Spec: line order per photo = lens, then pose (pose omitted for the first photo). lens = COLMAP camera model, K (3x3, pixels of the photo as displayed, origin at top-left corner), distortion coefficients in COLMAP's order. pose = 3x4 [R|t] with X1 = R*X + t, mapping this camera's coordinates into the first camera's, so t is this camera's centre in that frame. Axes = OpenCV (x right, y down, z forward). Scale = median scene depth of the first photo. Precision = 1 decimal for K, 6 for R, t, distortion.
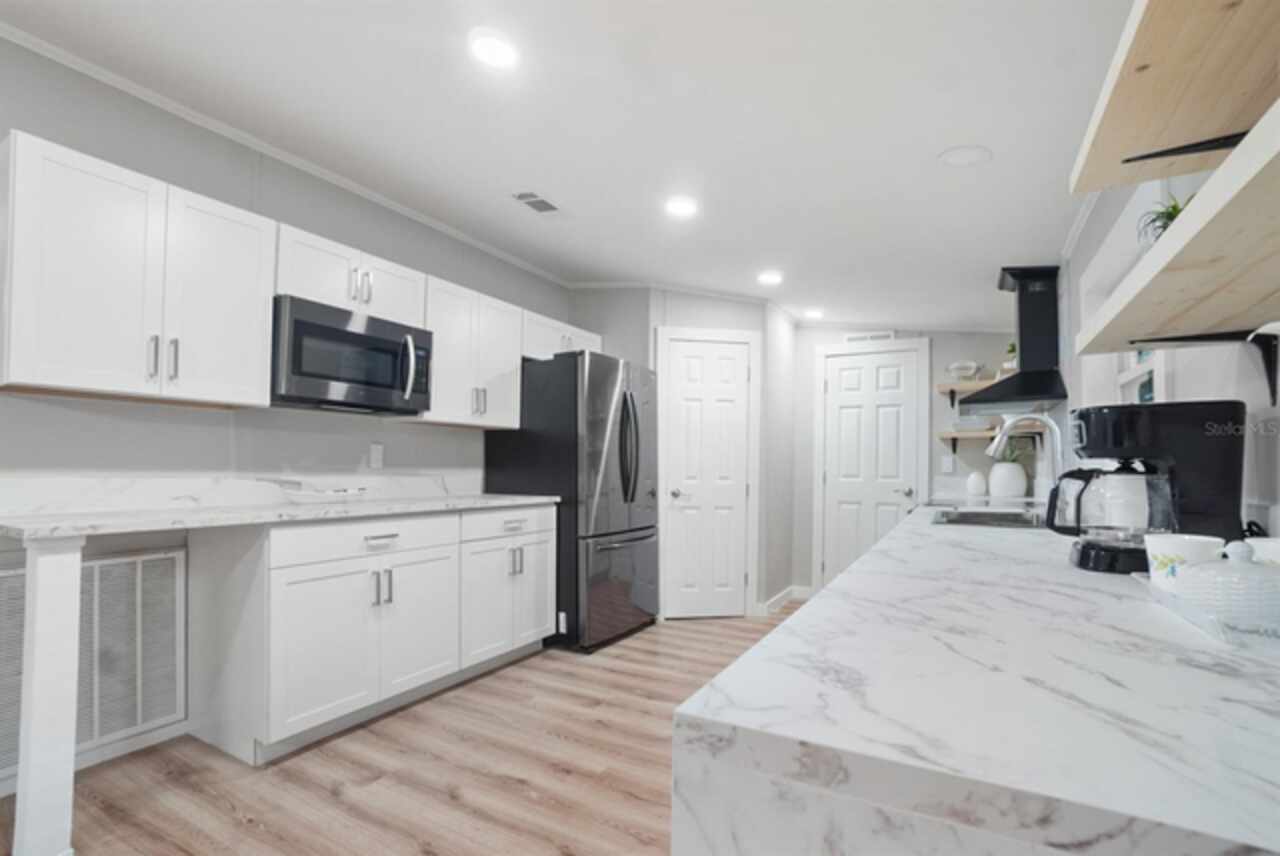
lens RADIAL K [[585.1, 0, 641.5], [0, 585.1, 446.0], [0, 0, 1]] dist [-0.058837, 0.023304]
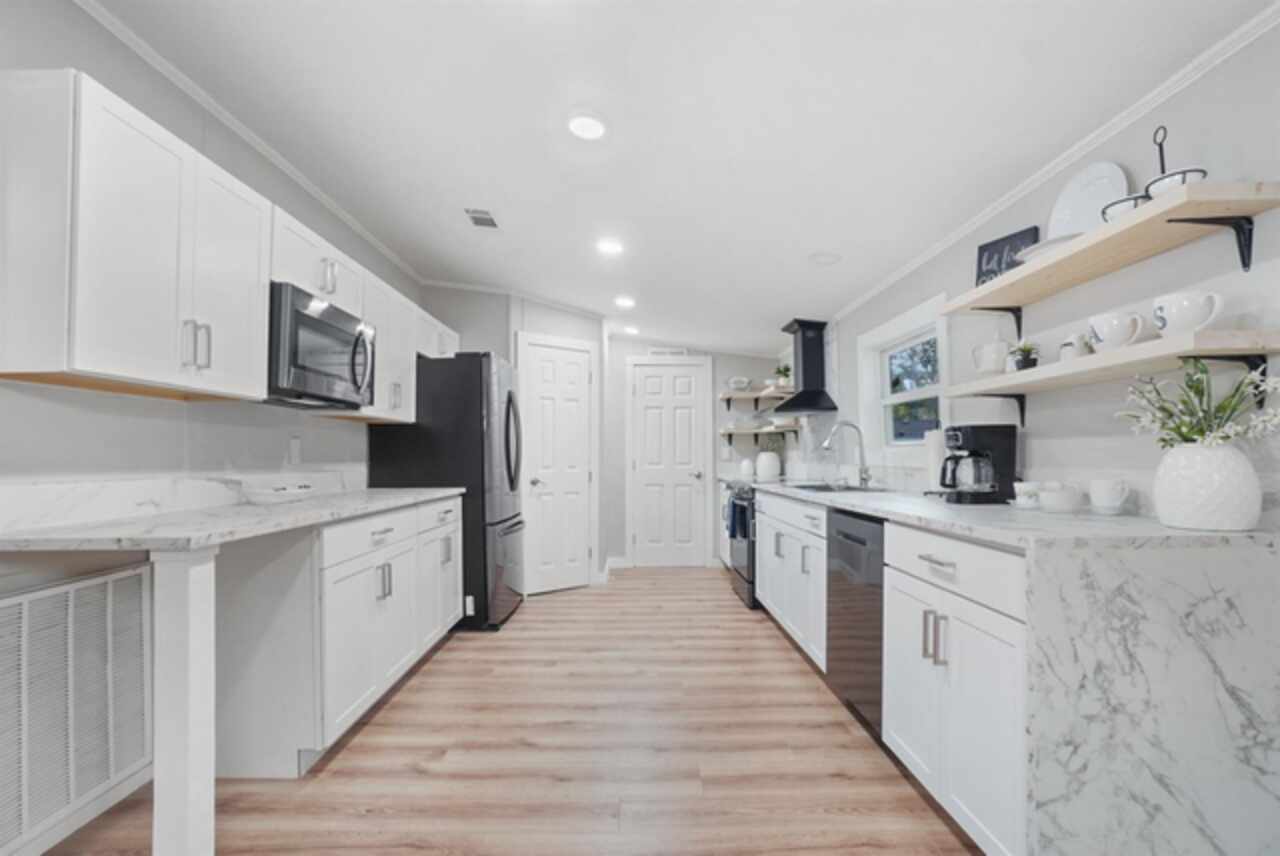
lens RADIAL K [[569.3, 0, 640.0], [0, 569.3, 428.0], [0, 0, 1]] dist [-0.062468, 0.023206]
pose [[0.871114, 0.010744, 0.490963, -0.376884], [-0.004138, 0.999886, -0.014539, -0.008757], [-0.491063, 0.010633, 0.871059, -0.057891]]
